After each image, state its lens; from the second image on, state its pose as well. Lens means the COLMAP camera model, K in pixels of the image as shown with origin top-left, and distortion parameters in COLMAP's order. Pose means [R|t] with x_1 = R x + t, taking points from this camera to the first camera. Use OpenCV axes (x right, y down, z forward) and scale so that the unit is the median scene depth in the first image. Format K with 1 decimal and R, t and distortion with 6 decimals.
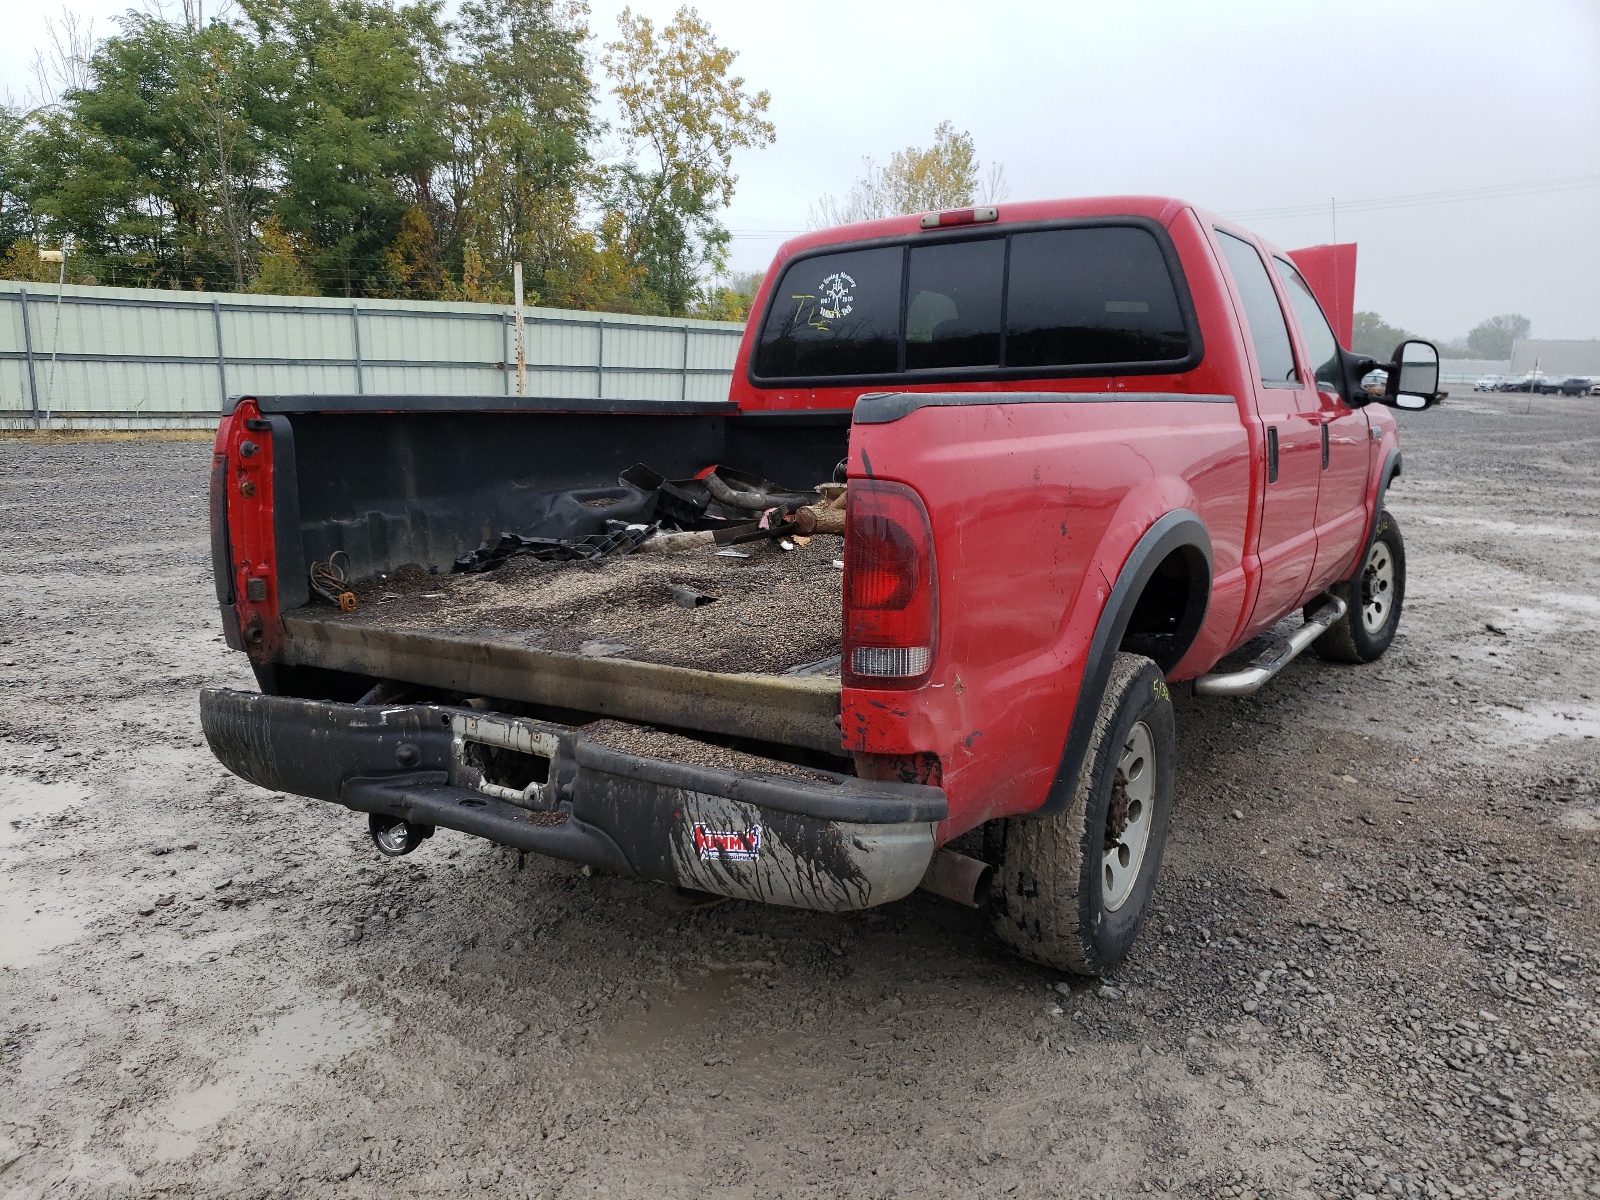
lens RADIAL K [[1209.3, 0, 795.5], [0, 1209.3, 603.7], [0, 0, 1]] dist [0.010507, 0.005007]
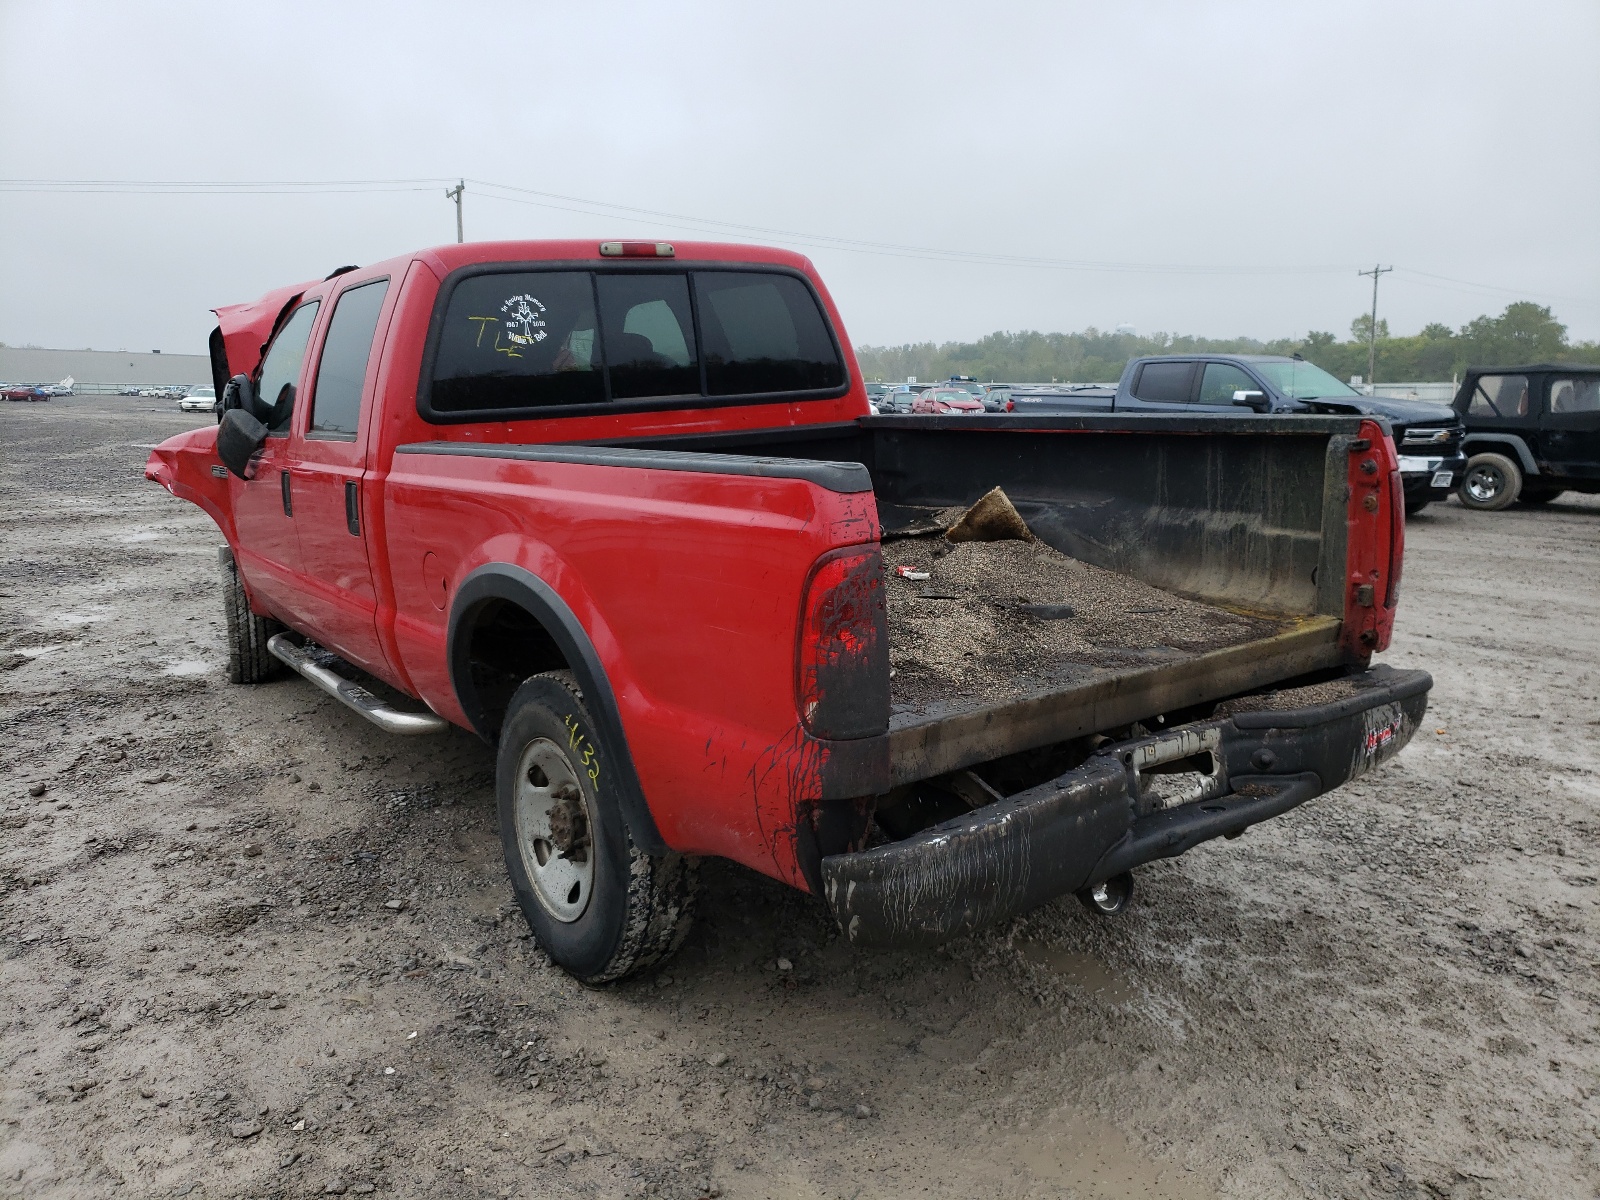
lens RADIAL K [[1209.3, 0, 797.0], [0, 1209.3, 596.6], [0, 0, 1]] dist [0.010507, 0.005007]
pose [[0.399064, -0.173370, 0.900384, -0.791376], [0.179272, 0.977763, 0.108814, -0.121454], [-0.899227, 0.117990, 0.421270, 0.491065]]
